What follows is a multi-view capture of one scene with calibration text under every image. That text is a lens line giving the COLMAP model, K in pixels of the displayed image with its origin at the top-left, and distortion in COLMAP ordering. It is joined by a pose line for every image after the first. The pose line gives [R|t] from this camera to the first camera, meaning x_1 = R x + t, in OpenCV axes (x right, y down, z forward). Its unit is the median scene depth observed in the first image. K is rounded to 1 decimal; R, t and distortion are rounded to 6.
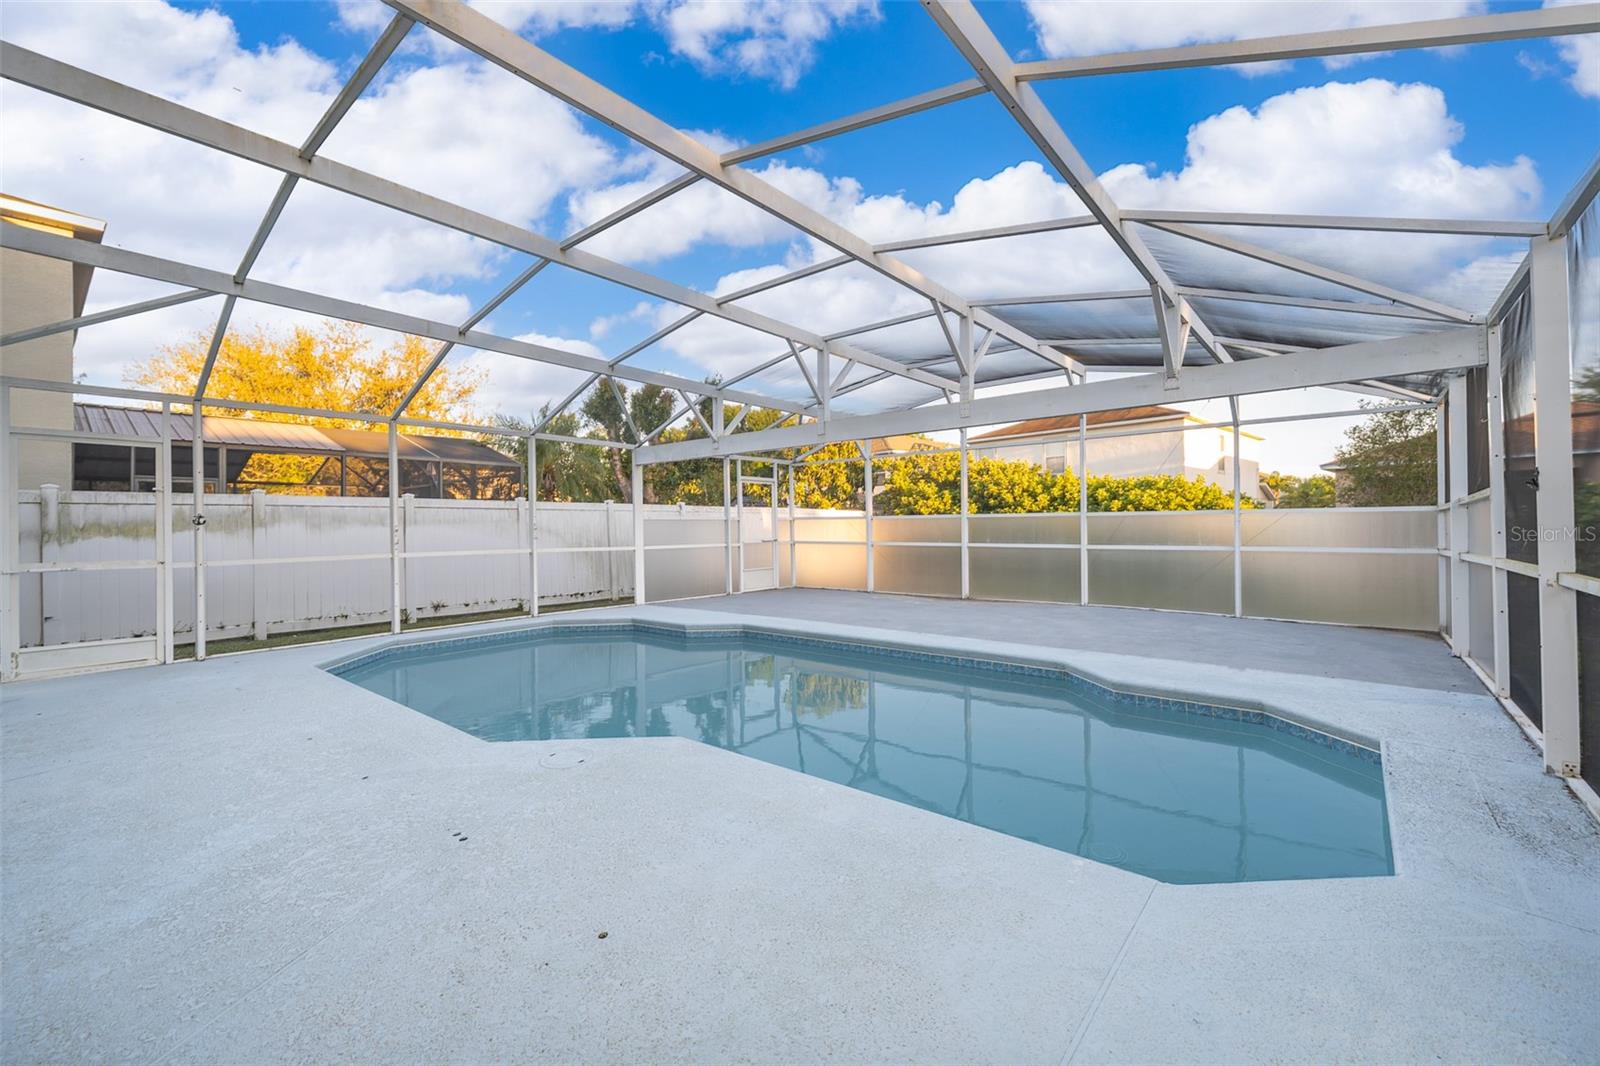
lens RADIAL K [[642.7, 0, 799.5], [0, 642.7, 524.5], [0, 0, 1]] dist [0.002321, -0.001491]
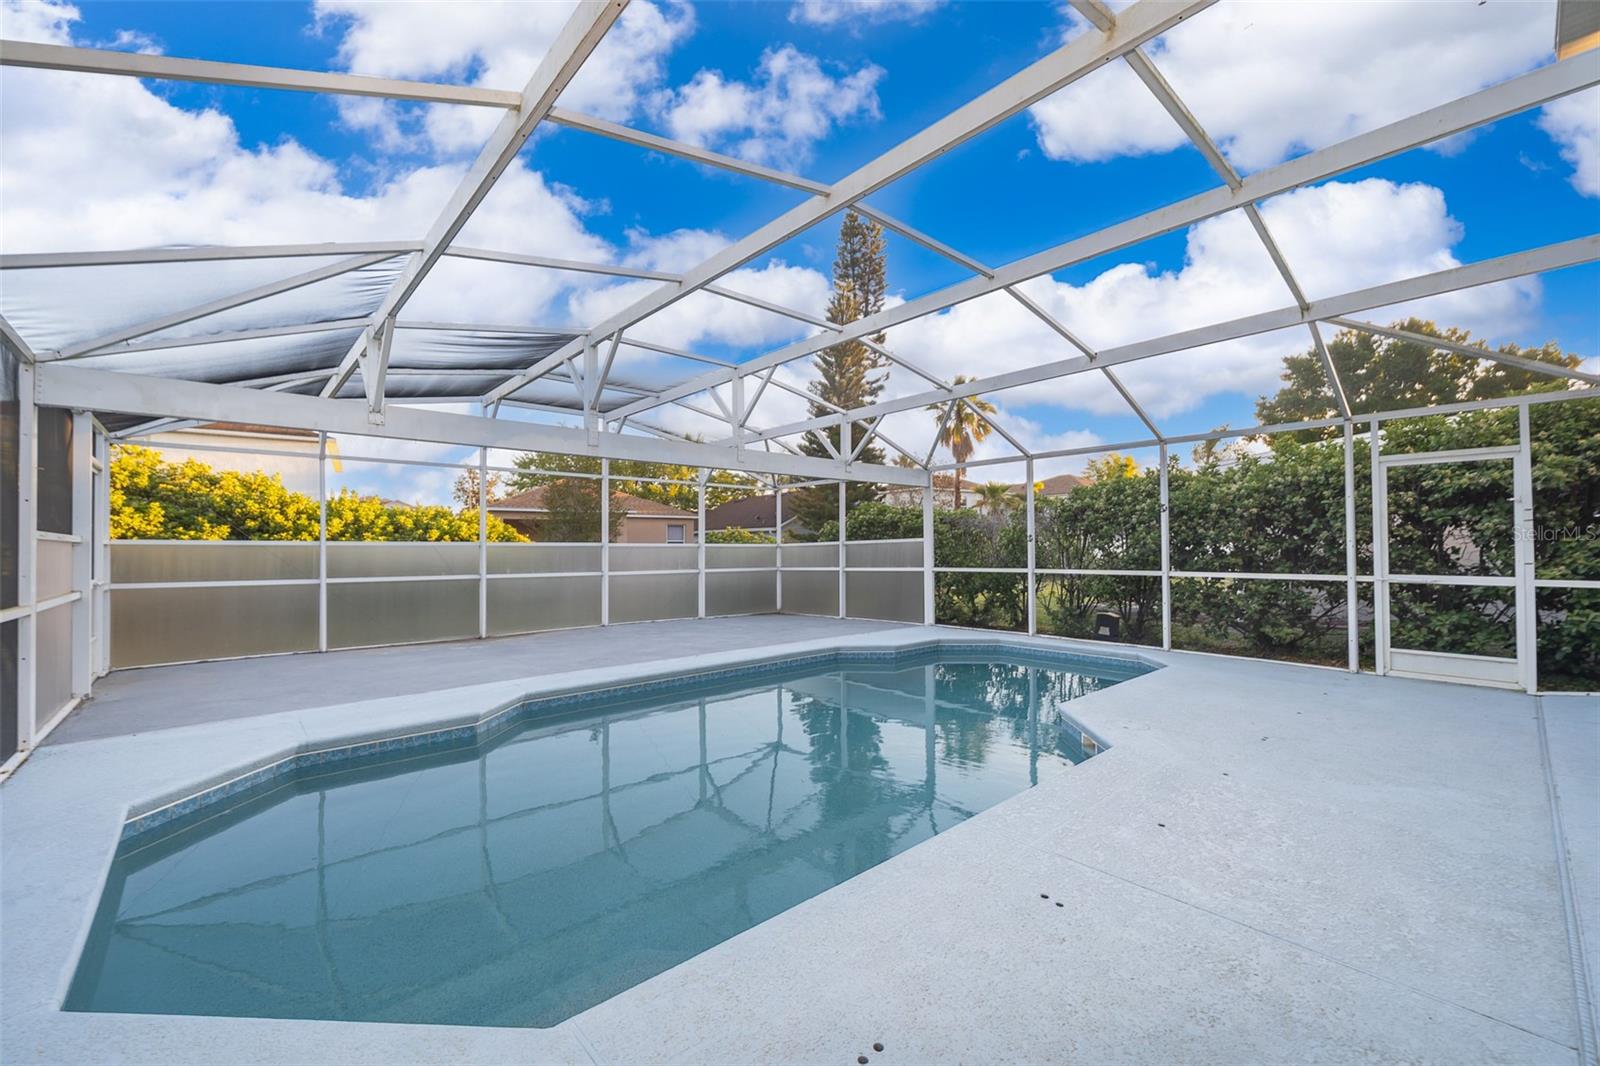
lens RADIAL K [[642.7, 0, 801.2], [0, 642.7, 540.8], [0, 0, 1]] dist [0.002321, -0.001491]
pose [[0.145648, 0.027314, 0.988959, -1.150664], [0.000148, 0.999618, -0.027630, 0.014450], [-0.989336, 0.004171, 0.145588, 0.951760]]
